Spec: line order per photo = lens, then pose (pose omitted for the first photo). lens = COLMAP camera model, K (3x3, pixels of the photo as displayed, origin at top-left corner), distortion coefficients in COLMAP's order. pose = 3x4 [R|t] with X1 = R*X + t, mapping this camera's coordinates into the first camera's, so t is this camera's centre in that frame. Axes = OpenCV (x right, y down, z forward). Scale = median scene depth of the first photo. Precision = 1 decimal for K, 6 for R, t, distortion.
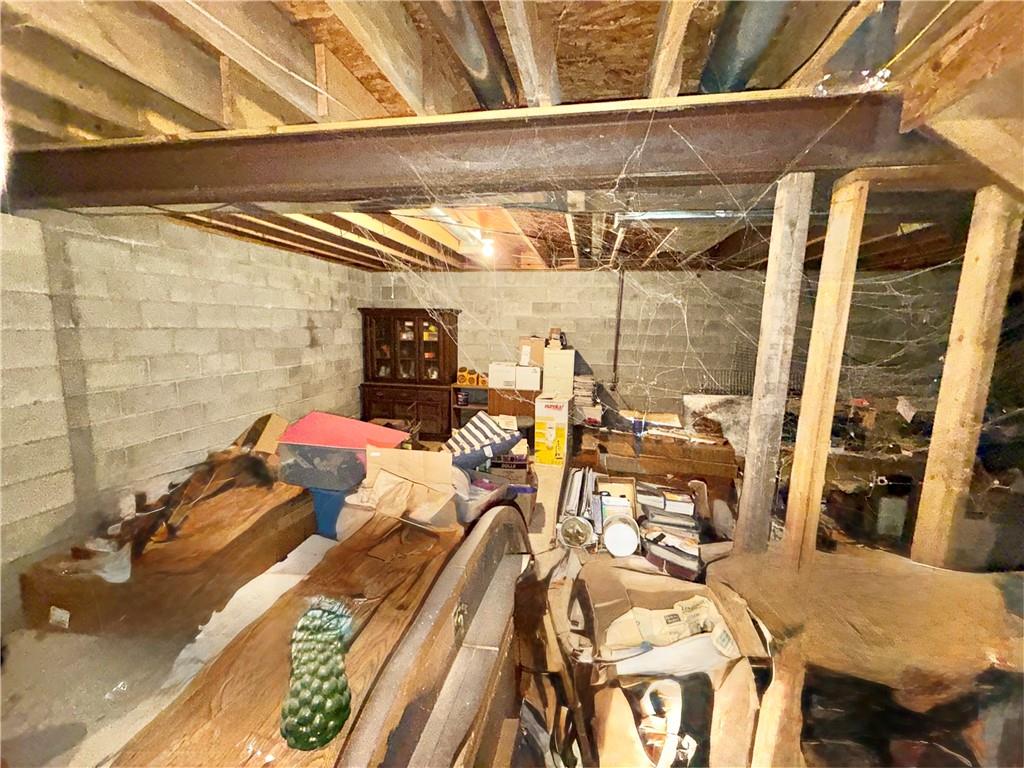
lens RADIAL K [[409.9, 0, 512.0], [0, 409.9, 384.0], [0, 0, 1]] dist [-0.001283, -0.000218]
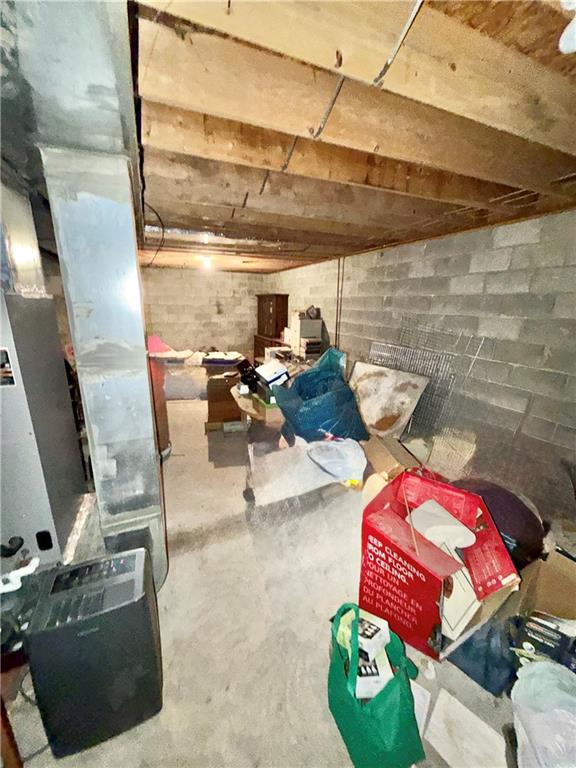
lens RADIAL K [[307.4, 0, 288.0], [0, 307.4, 384.0], [0, 0, 1]] dist [-0.001283, -0.000218]
pose [[0.563188, 0.200538, -0.801626, 1.147810], [-0.119196, 0.979675, 0.161338, -0.032844], [0.817687, 0.004687, 0.575644, 0.360365]]
